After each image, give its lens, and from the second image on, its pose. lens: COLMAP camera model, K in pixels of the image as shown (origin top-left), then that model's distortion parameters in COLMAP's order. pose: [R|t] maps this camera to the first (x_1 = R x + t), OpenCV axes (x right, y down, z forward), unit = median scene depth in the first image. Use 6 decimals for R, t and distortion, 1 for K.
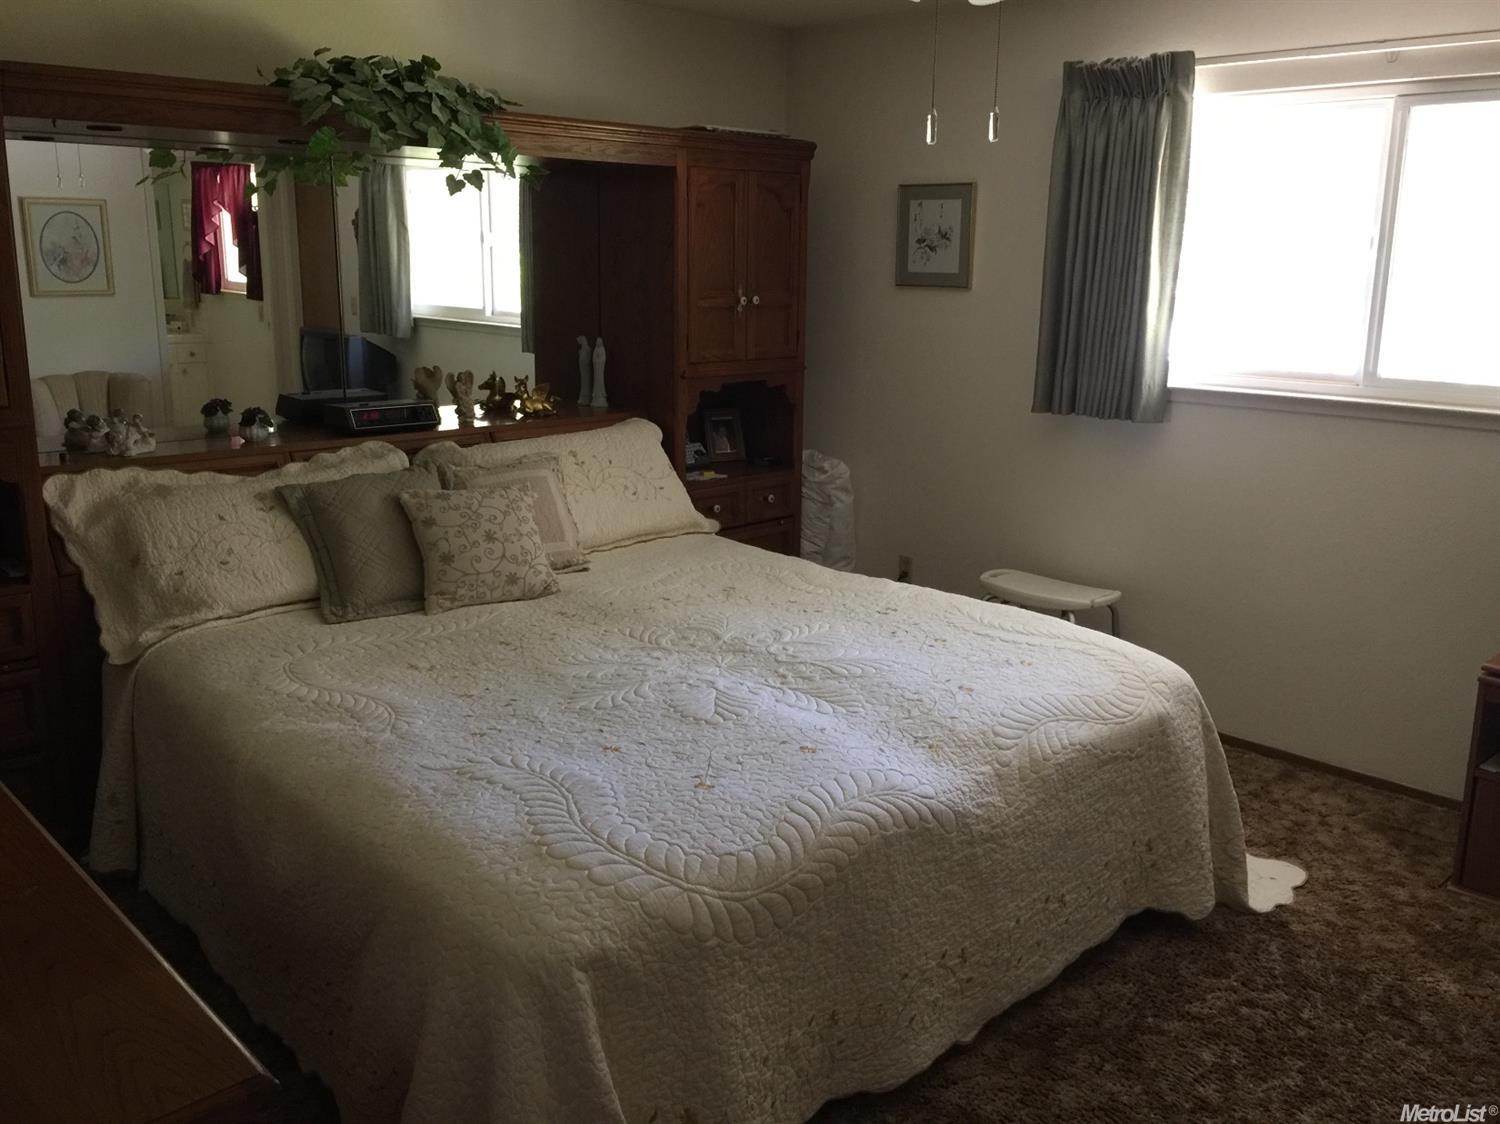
lens RADIAL K [[1280.0, 0, 754.6], [0, 1280.0, 546.0], [0, 0, 1]] dist [0.099082, -0.135306]
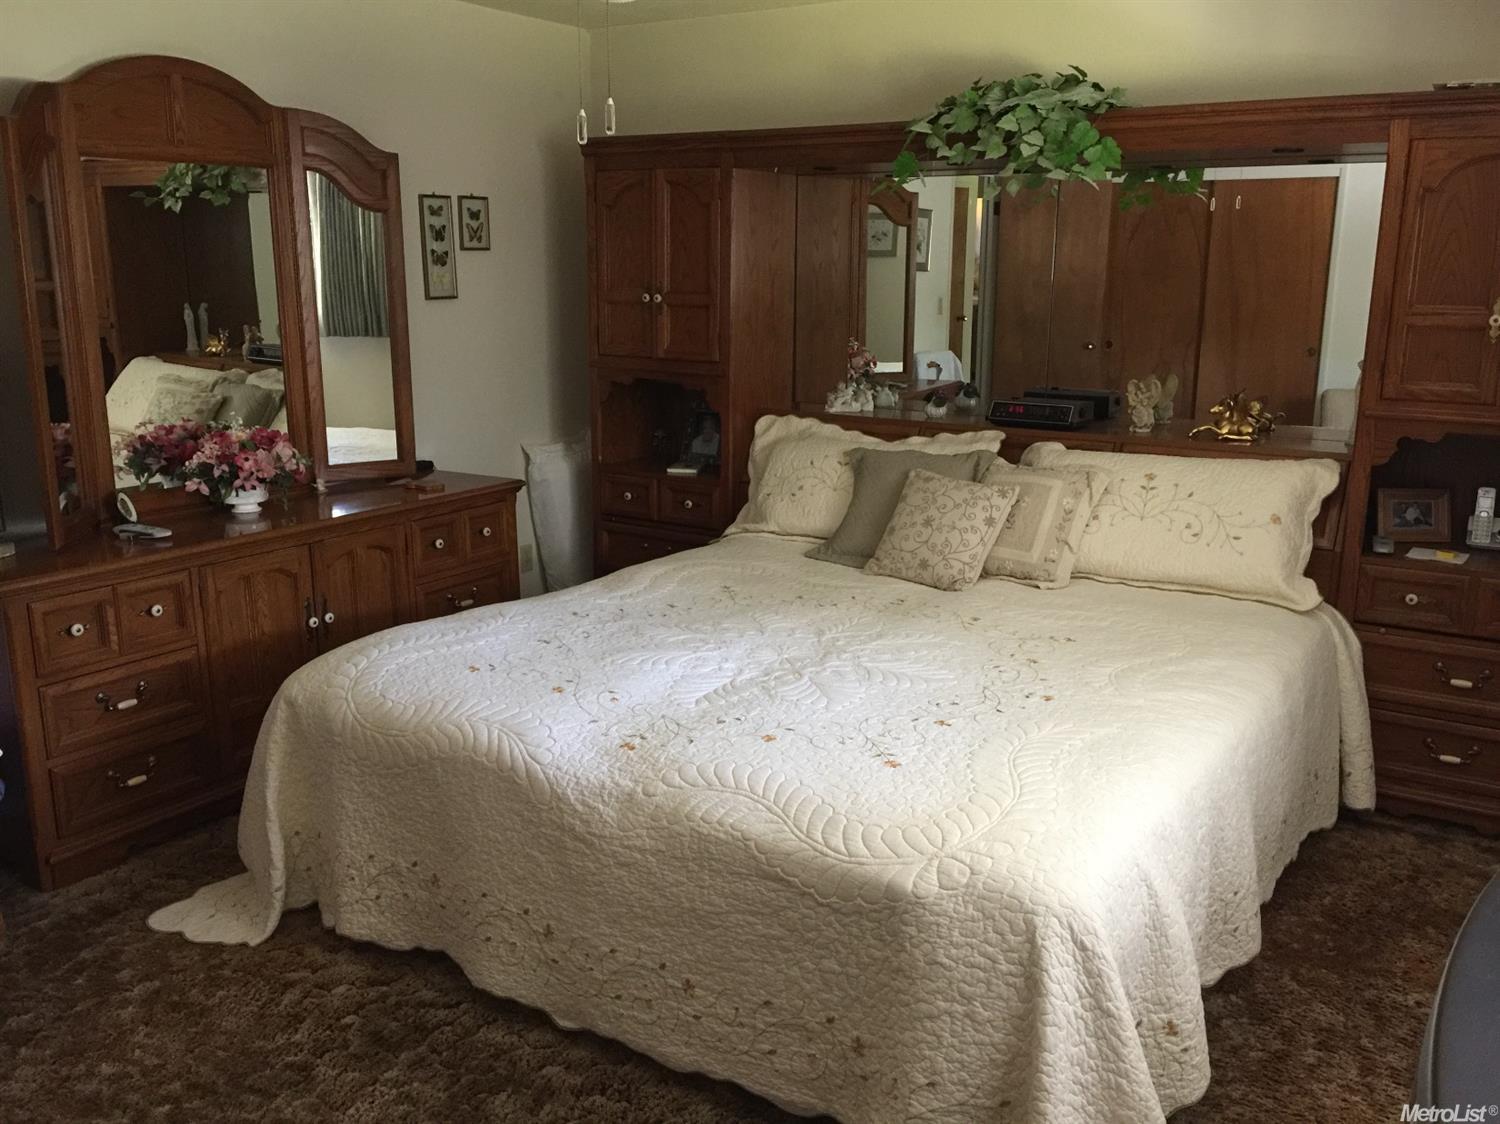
lens RADIAL K [[1280.0, 0, 754.6], [0, 1280.0, 546.0], [0, 0, 1]] dist [0.099082, -0.135306]
pose [[0.234393, 0.206024, -0.950060, 0.886344], [-0.219325, 0.963296, 0.154784, -0.138308], [0.947078, 0.172092, 0.270975, 0.655964]]
